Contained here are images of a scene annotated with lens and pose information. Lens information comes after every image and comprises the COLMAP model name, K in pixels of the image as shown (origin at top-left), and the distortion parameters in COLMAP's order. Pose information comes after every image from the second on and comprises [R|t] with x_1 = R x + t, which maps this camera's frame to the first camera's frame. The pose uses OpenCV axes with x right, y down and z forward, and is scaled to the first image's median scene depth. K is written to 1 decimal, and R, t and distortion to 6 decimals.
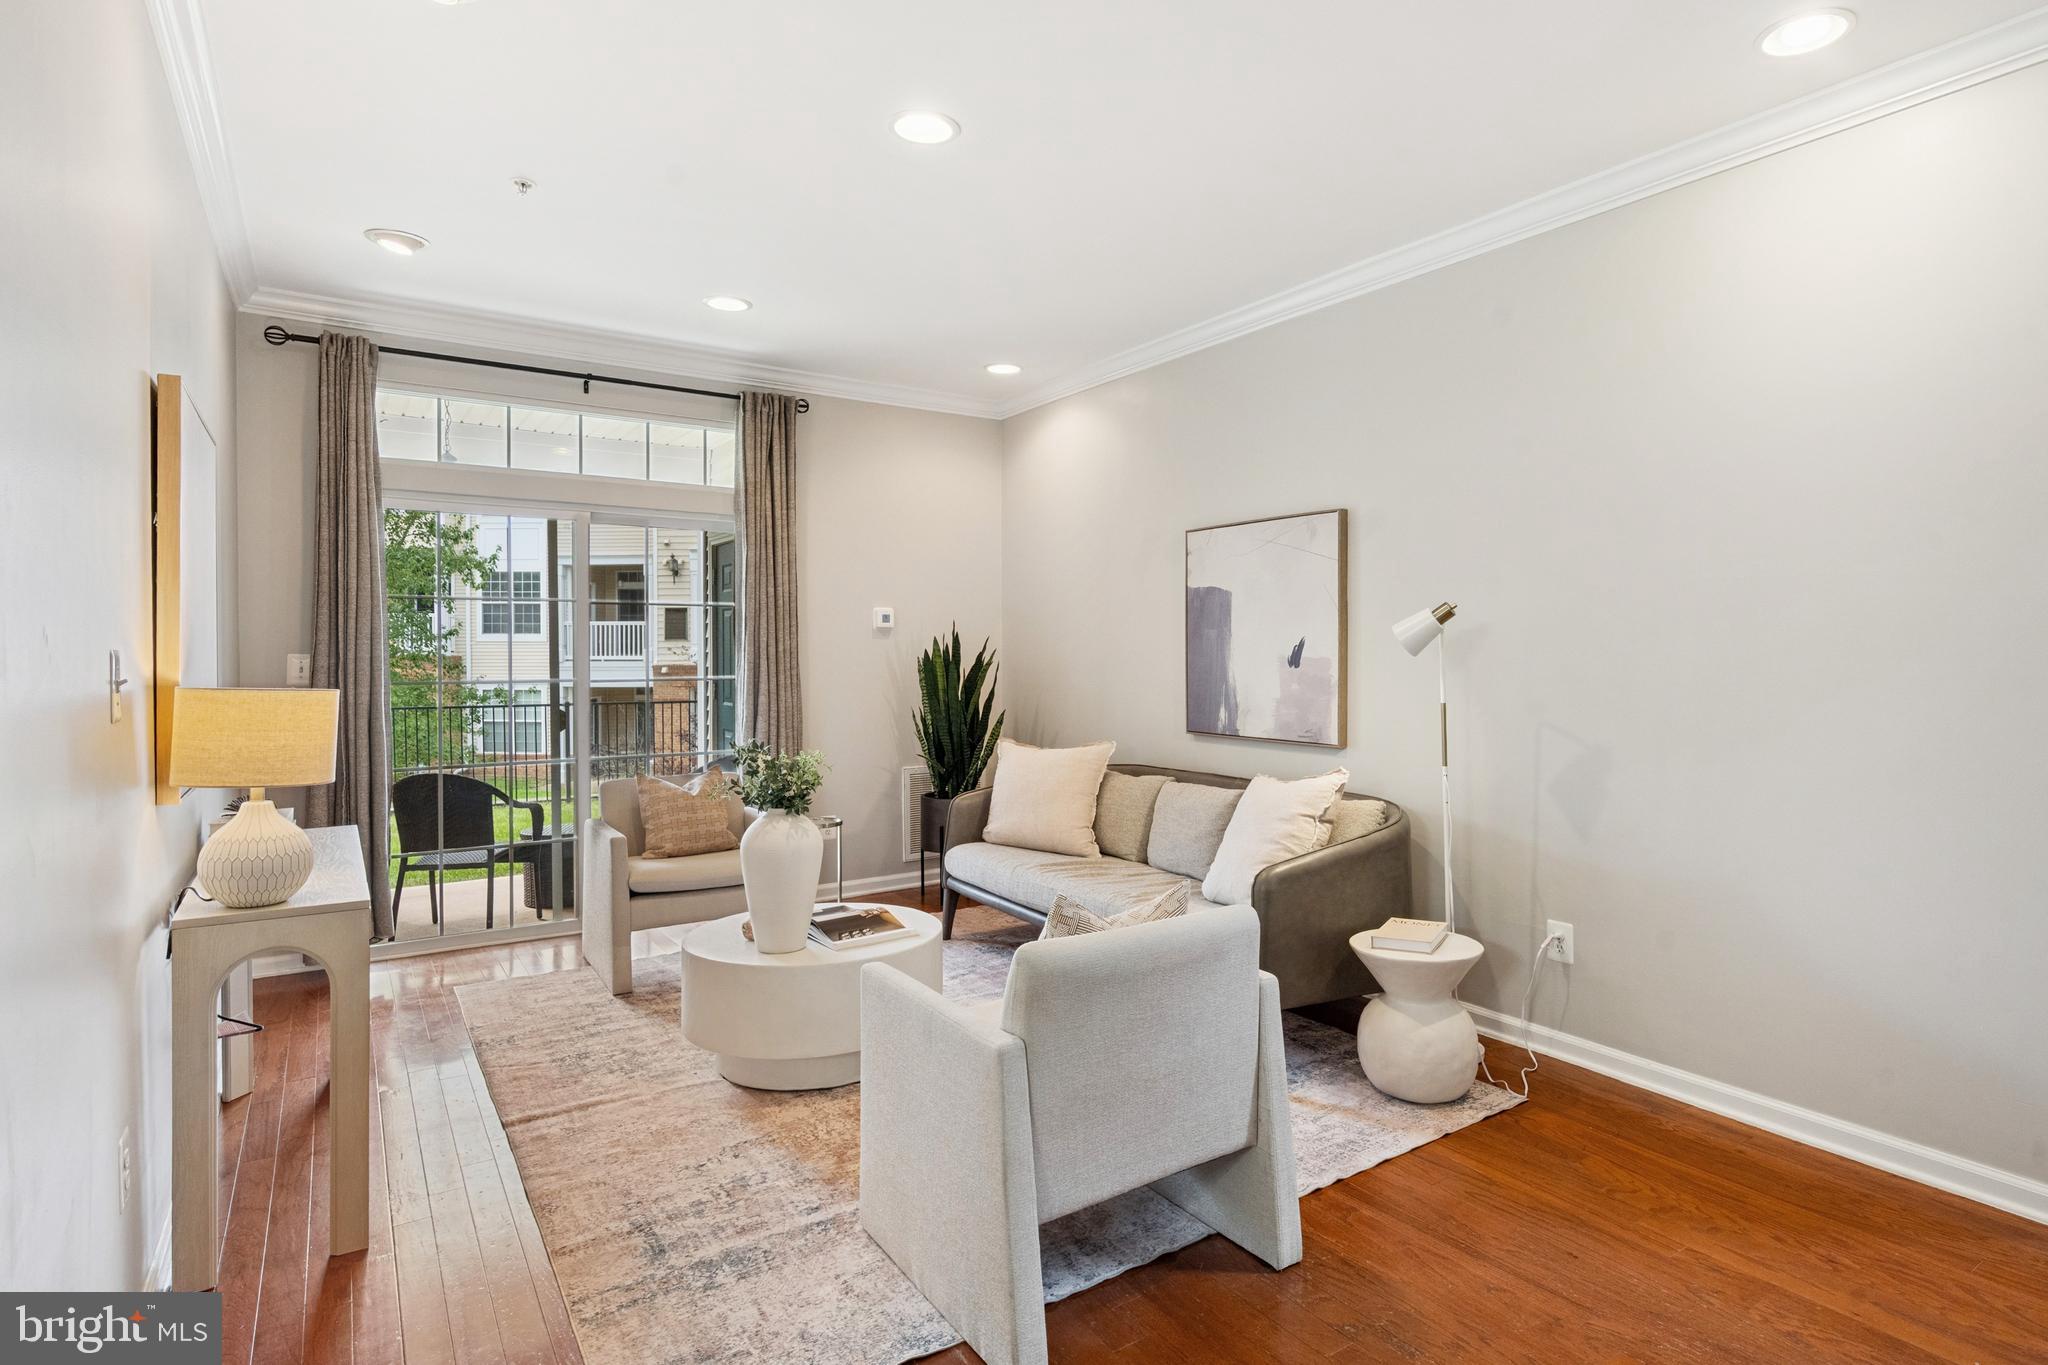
lens RADIAL K [[1106.7, 0, 1077.9], [0, 1106.7, 657.1], [0, 0, 1]] dist [-0.002028, -0.000323]
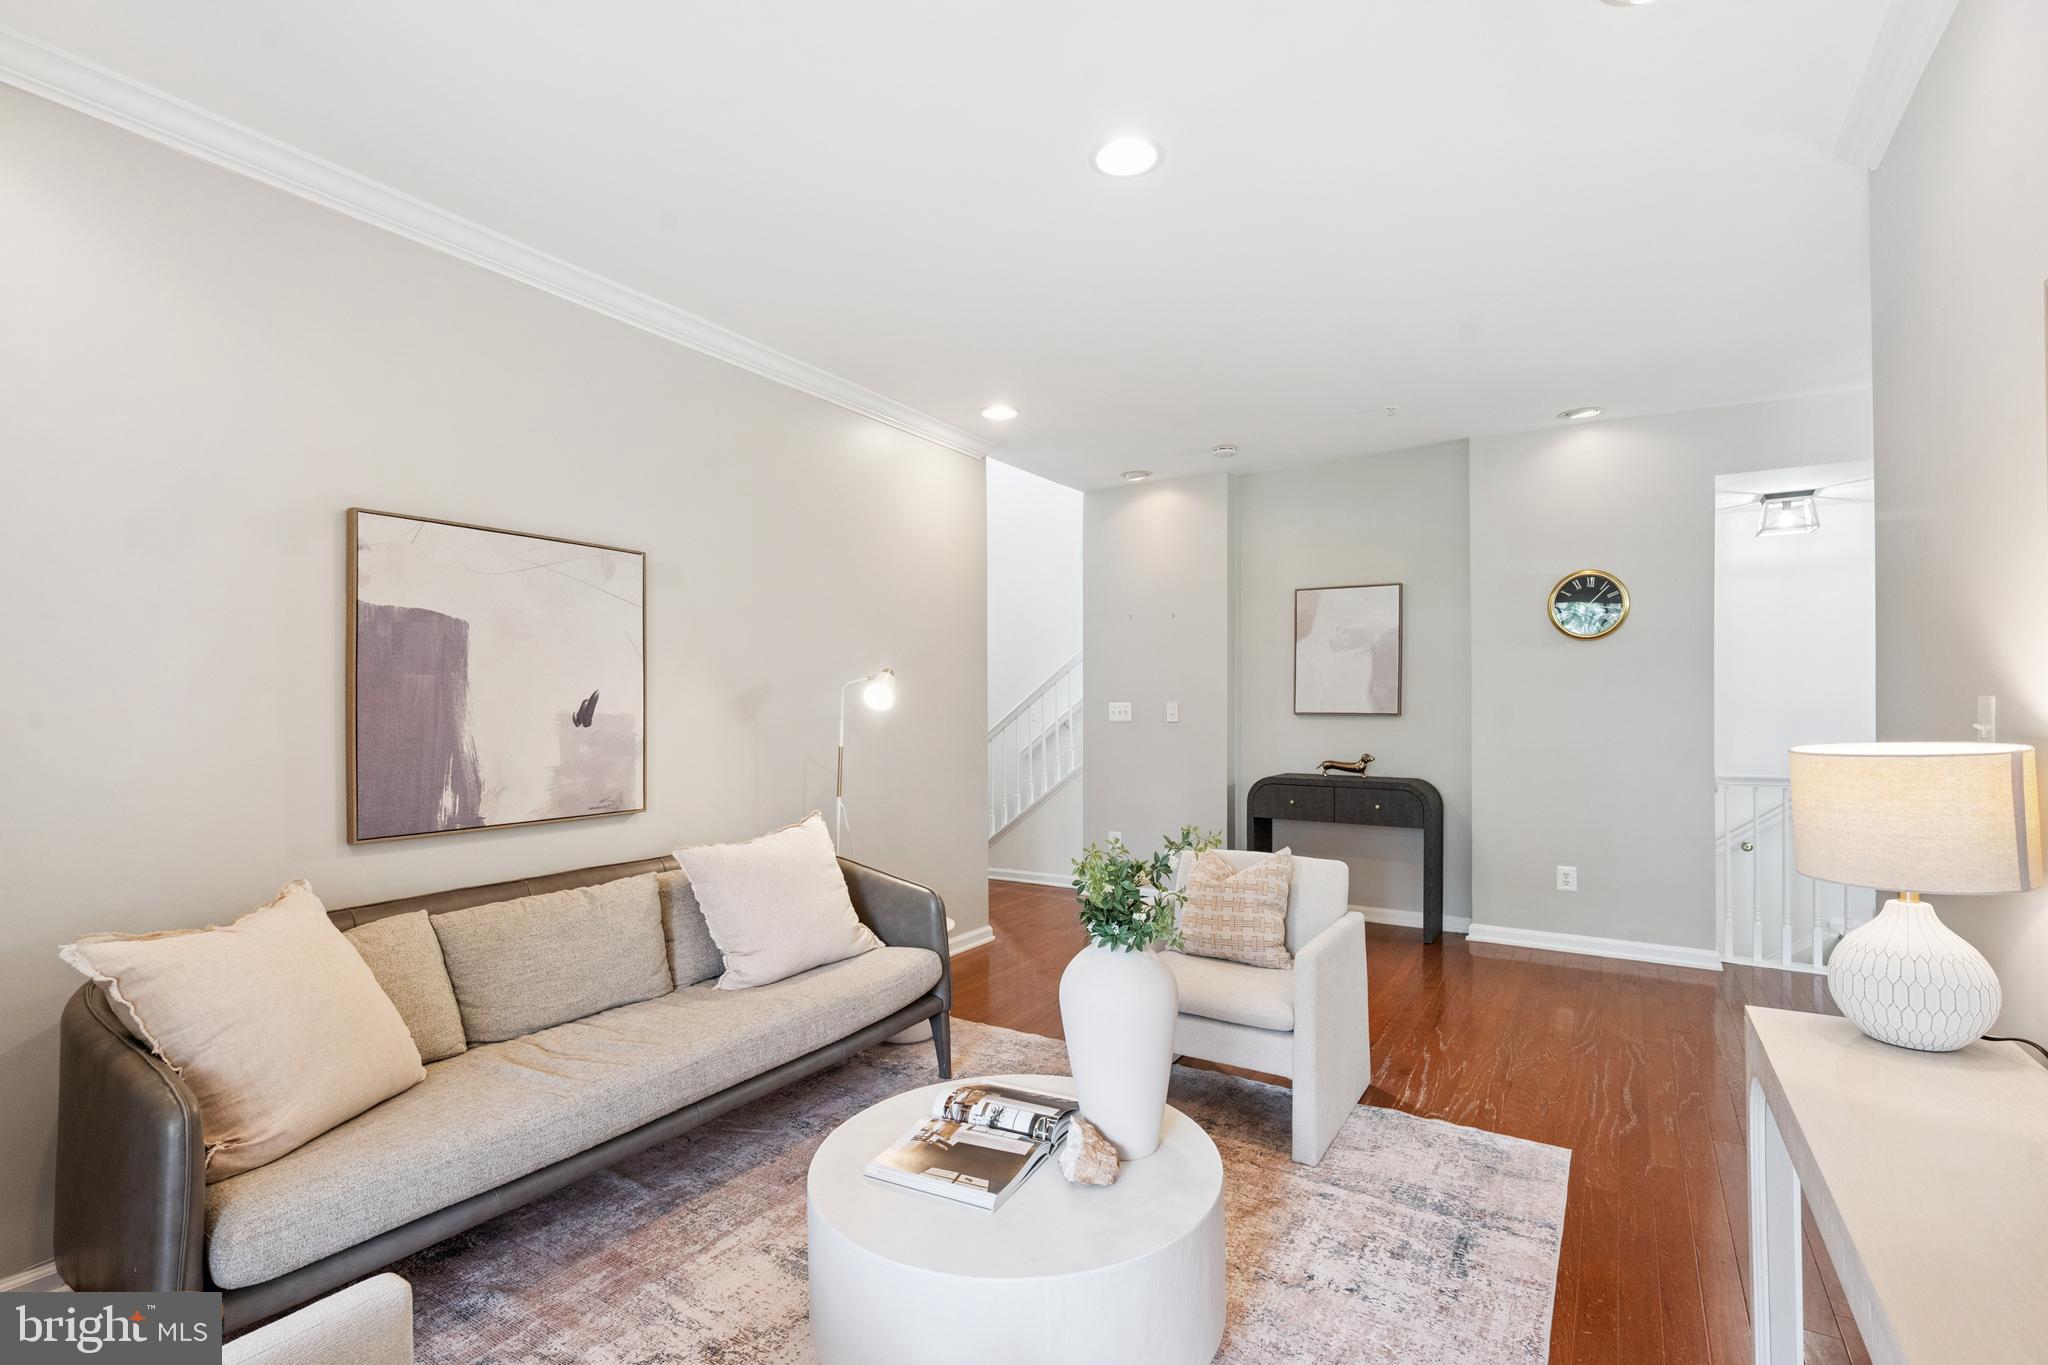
lens RADIAL K [[943.3, 0, 1028.7], [0, 943.3, 705.1], [0, 0, 1]] dist [0.000514, 0.000170]
pose [[-0.411153, 0.002267, 0.911563, -0.610788], [0.005585, 0.999984, 0.000033, -0.005518], [-0.911549, 0.005104, -0.411159, 1.021111]]
